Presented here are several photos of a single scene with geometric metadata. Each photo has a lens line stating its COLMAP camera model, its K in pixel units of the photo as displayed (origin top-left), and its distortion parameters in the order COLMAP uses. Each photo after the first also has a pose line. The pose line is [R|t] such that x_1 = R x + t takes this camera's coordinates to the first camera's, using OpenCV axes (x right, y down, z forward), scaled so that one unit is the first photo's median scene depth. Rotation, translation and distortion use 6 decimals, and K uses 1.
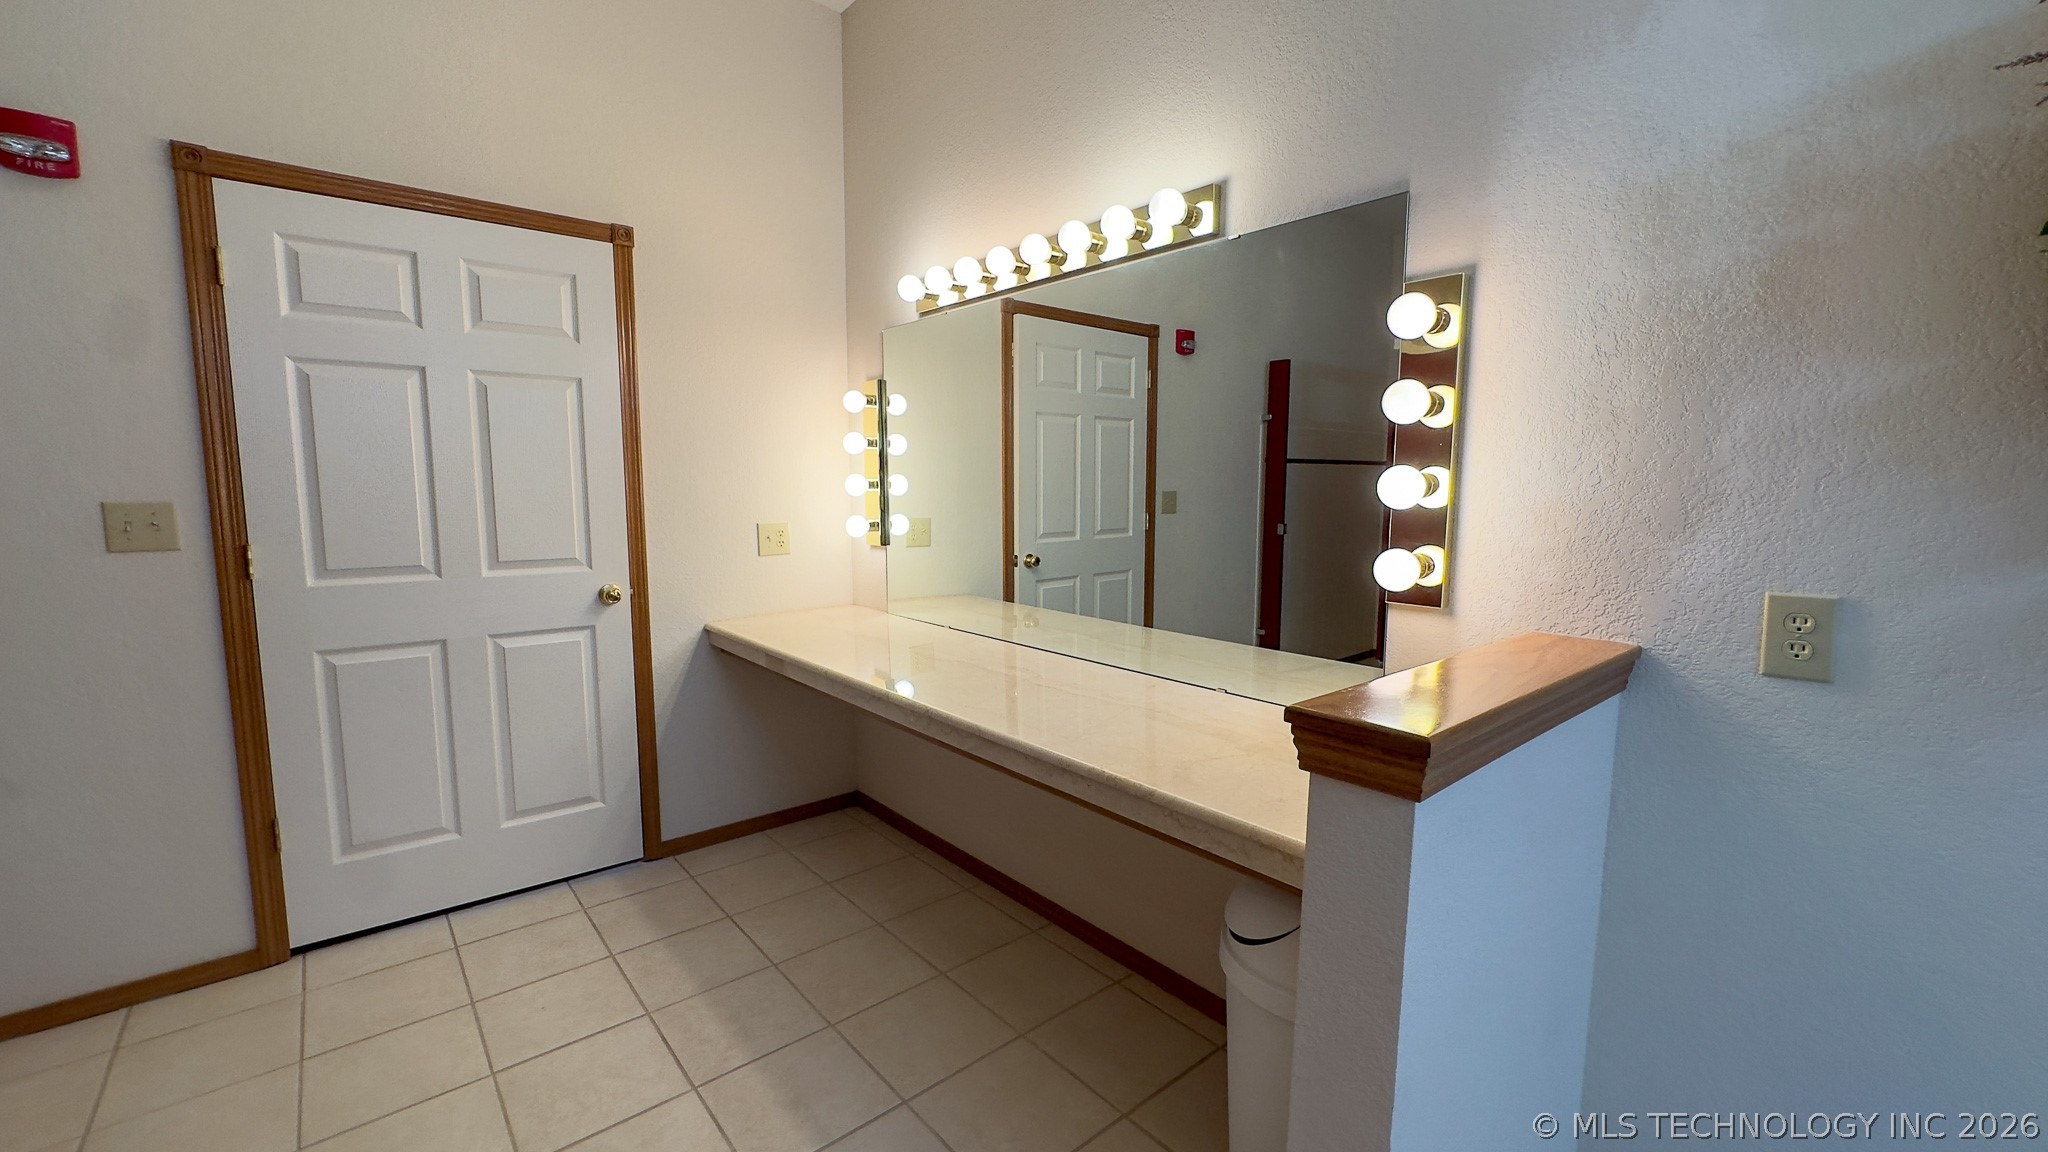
lens RADIAL K [[829.2, 0, 1024.0], [0, 829.2, 576.0], [0, 0, 1]] dist [-0.002761, 0.000418]
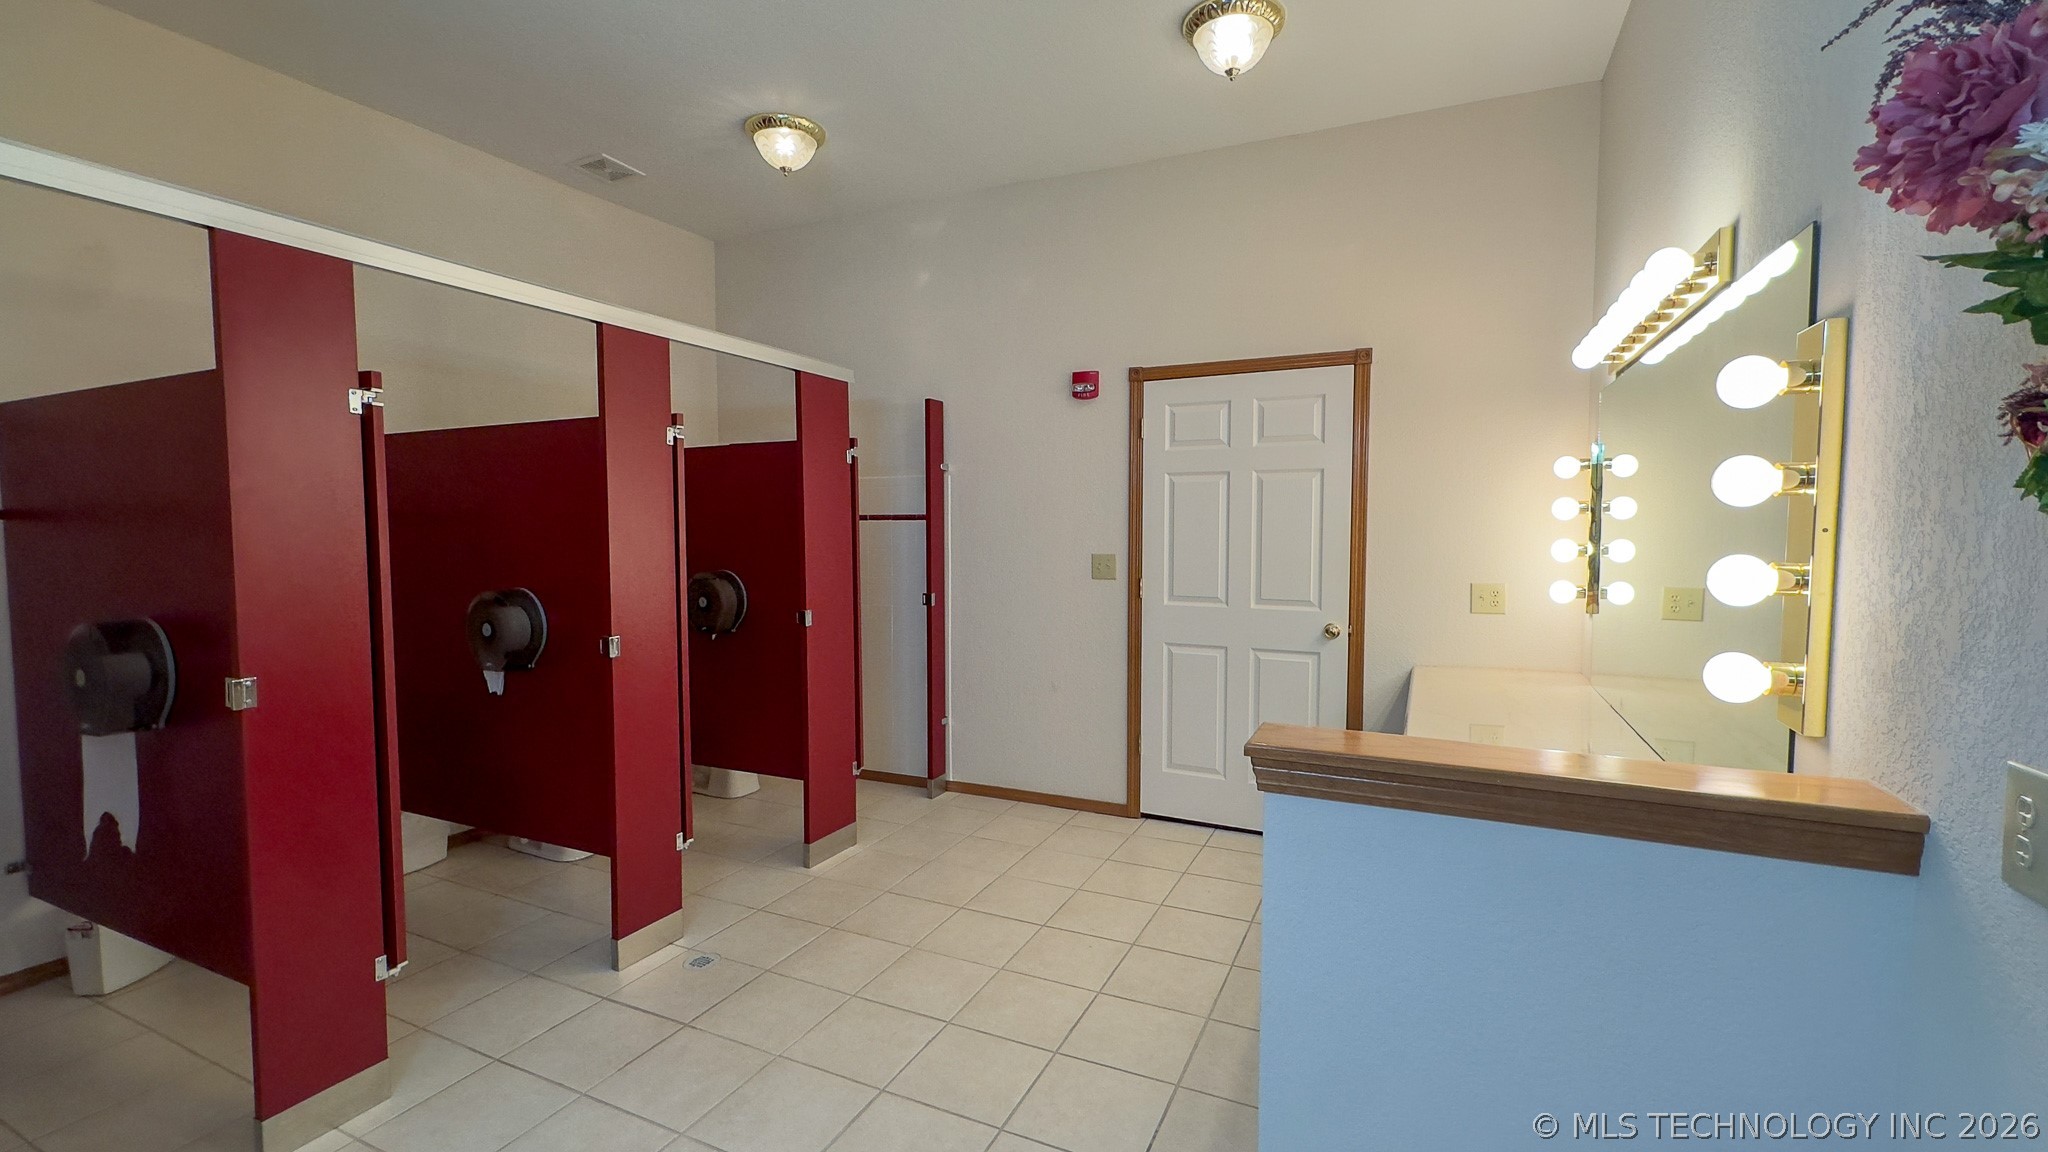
lens RADIAL K [[852.7, 0, 1014.6], [0, 852.7, 575.7], [0, 0, 1]] dist [-0.001004, 0.000221]
pose [[0.414550, 0.048199, -0.908749, 0.525703], [-0.099782, 0.994983, 0.007254, -0.024580], [0.904539, 0.087670, 0.417280, -0.021912]]
